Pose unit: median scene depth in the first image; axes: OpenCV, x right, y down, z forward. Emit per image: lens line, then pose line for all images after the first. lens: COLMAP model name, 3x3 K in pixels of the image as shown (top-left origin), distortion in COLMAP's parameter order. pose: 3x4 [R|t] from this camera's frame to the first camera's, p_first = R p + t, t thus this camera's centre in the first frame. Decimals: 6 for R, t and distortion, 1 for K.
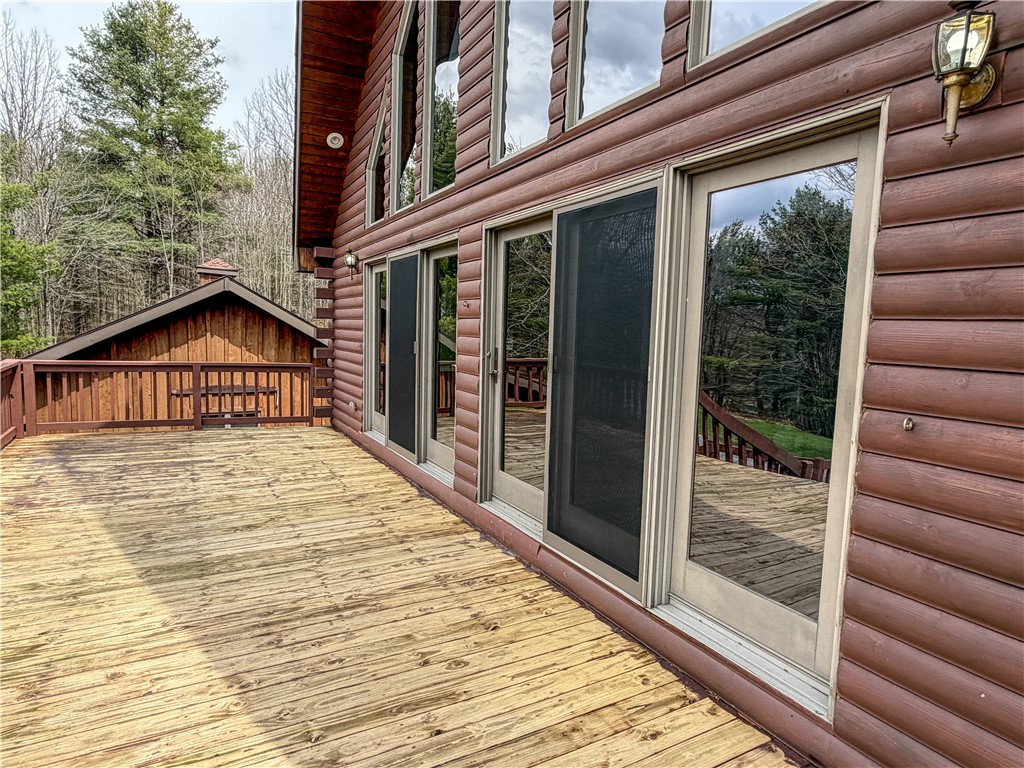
lens RADIAL K [[592.6, 0, 510.4], [0, 592.6, 381.9], [0, 0, 1]] dist [0.016218, 0.000404]
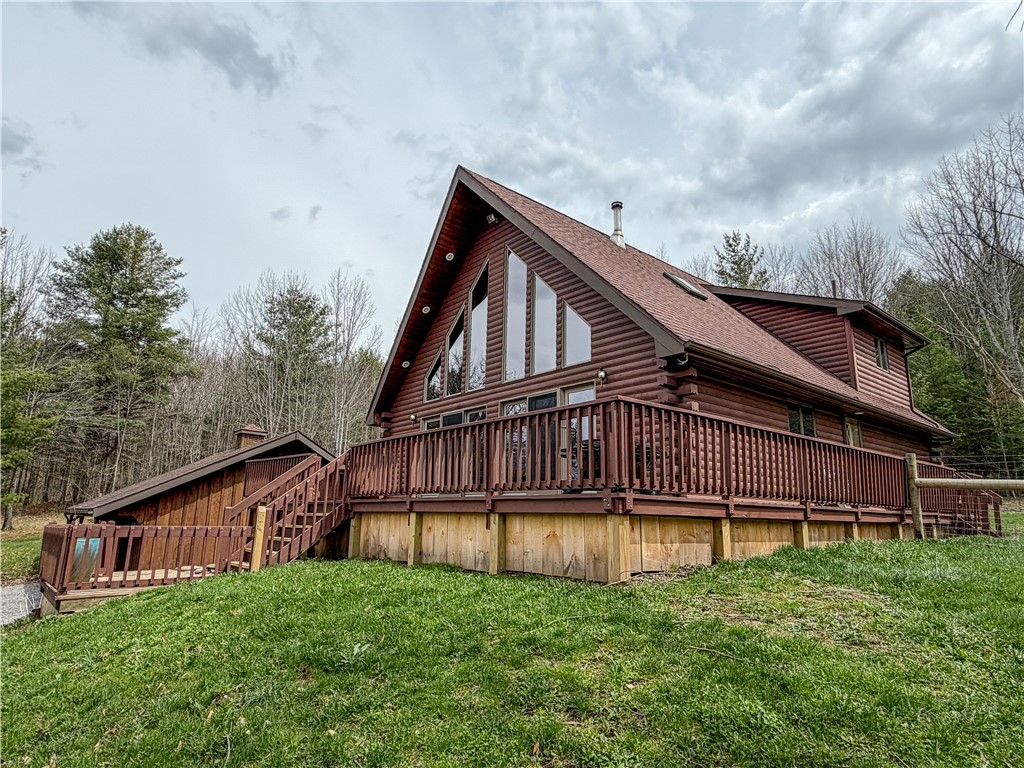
lens RADIAL K [[592.6, 0, 513.3], [0, 592.6, 383.9], [0, 0, 1]] dist [0.016218, 0.000404]
pose [[0.980502, 0.030809, 0.194077, -0.064208], [0.029902, 0.952741, -0.302308, 0.065080], [-0.194219, 0.302217, 0.933244, -0.212640]]
